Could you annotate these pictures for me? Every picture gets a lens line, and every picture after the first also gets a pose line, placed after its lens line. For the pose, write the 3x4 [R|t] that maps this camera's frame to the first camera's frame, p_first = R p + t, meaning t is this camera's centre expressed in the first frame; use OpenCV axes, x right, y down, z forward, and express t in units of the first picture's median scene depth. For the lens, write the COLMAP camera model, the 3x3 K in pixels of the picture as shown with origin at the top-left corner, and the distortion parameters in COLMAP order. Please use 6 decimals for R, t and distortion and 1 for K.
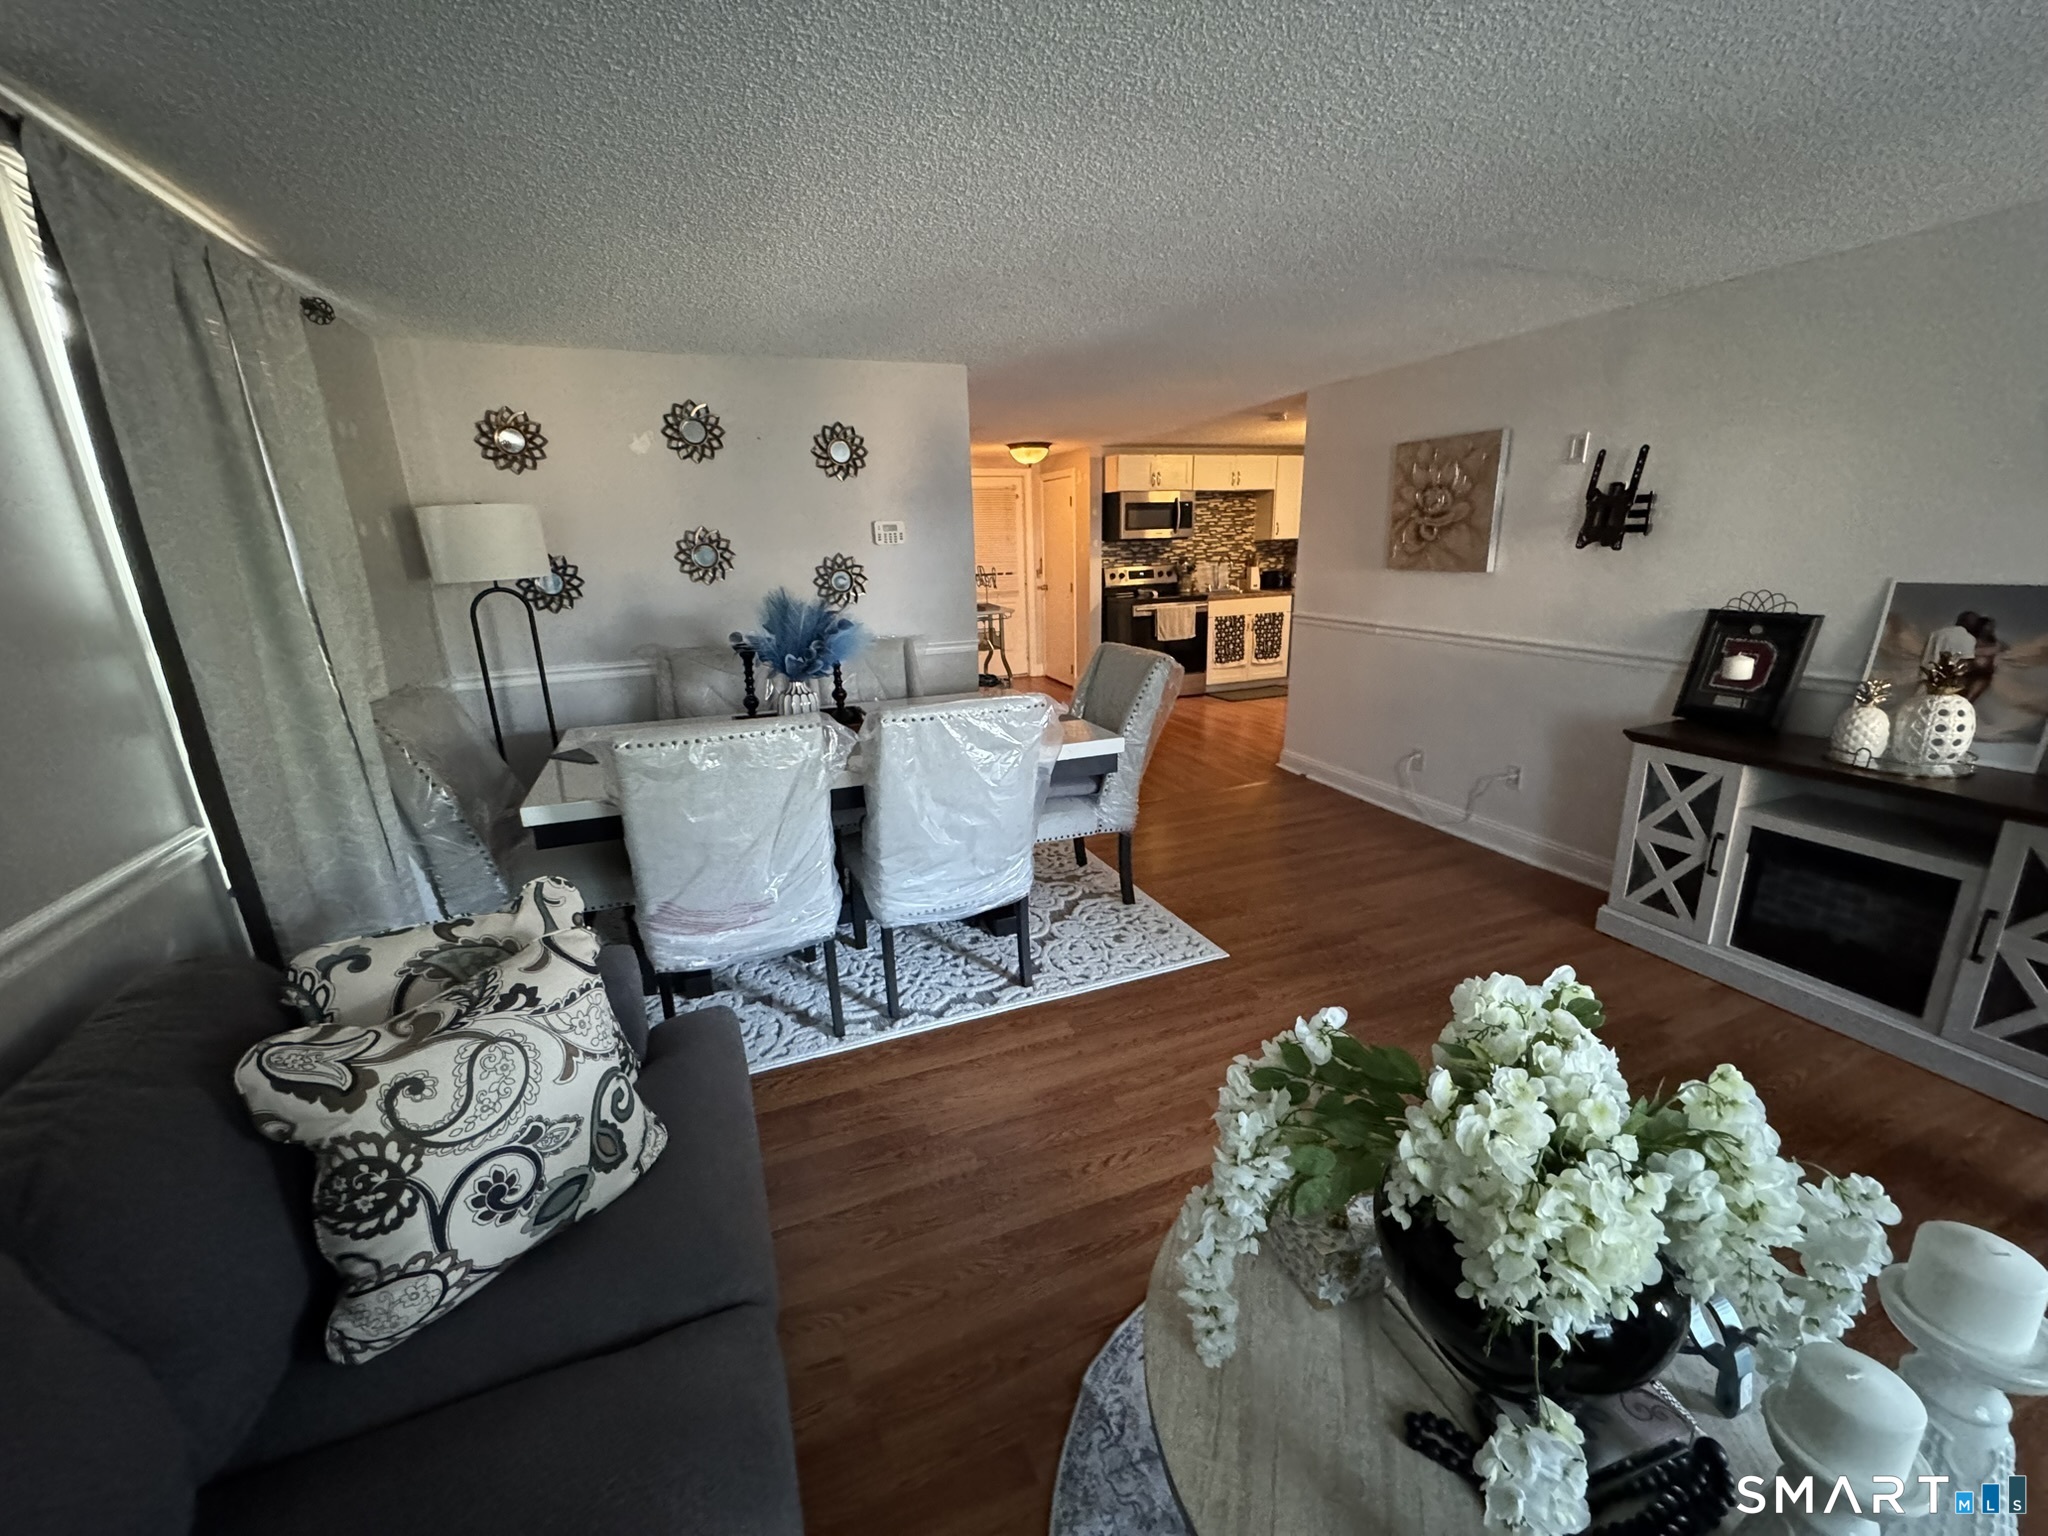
lens RADIAL K [[817.9, 0, 1022.5], [0, 817.9, 770.4], [0, 0, 1]] dist [-0.000696, -0.000241]
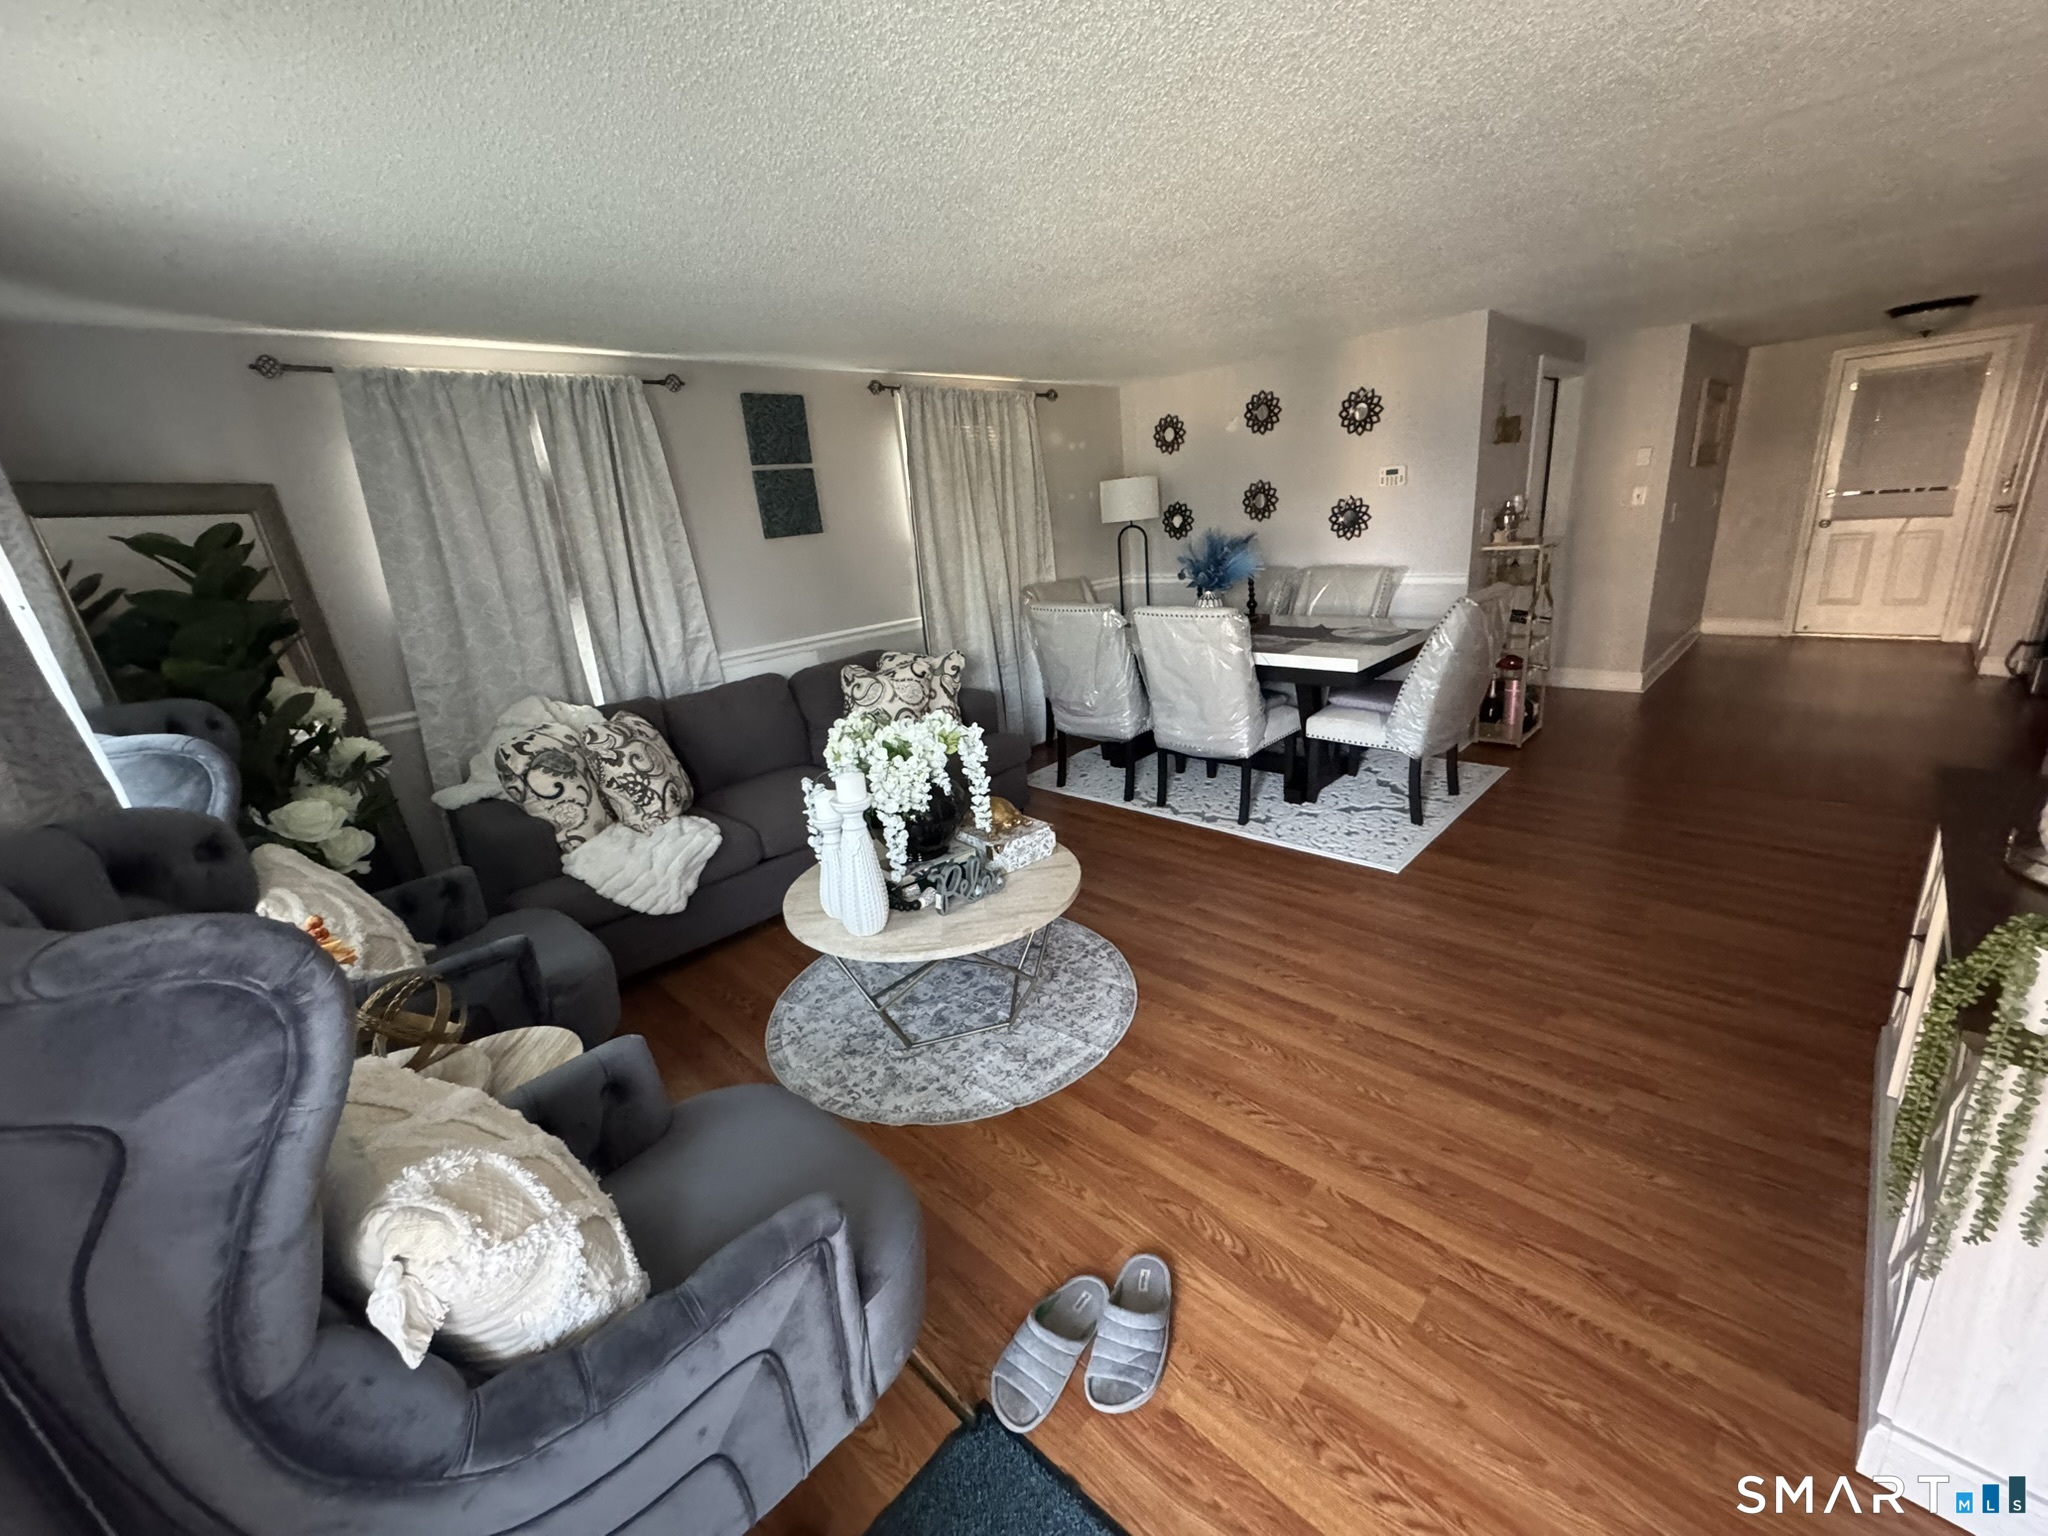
lens RADIAL K [[817.9, 0, 1022.5], [0, 817.9, 770.4], [0, 0, 1]] dist [-0.000696, -0.000241]
pose [[0.406384, 0.271858, -0.872322, 0.976572], [-0.183087, 0.959577, 0.213757, -0.049628], [0.895171, 0.072843, 0.439730, 0.048706]]
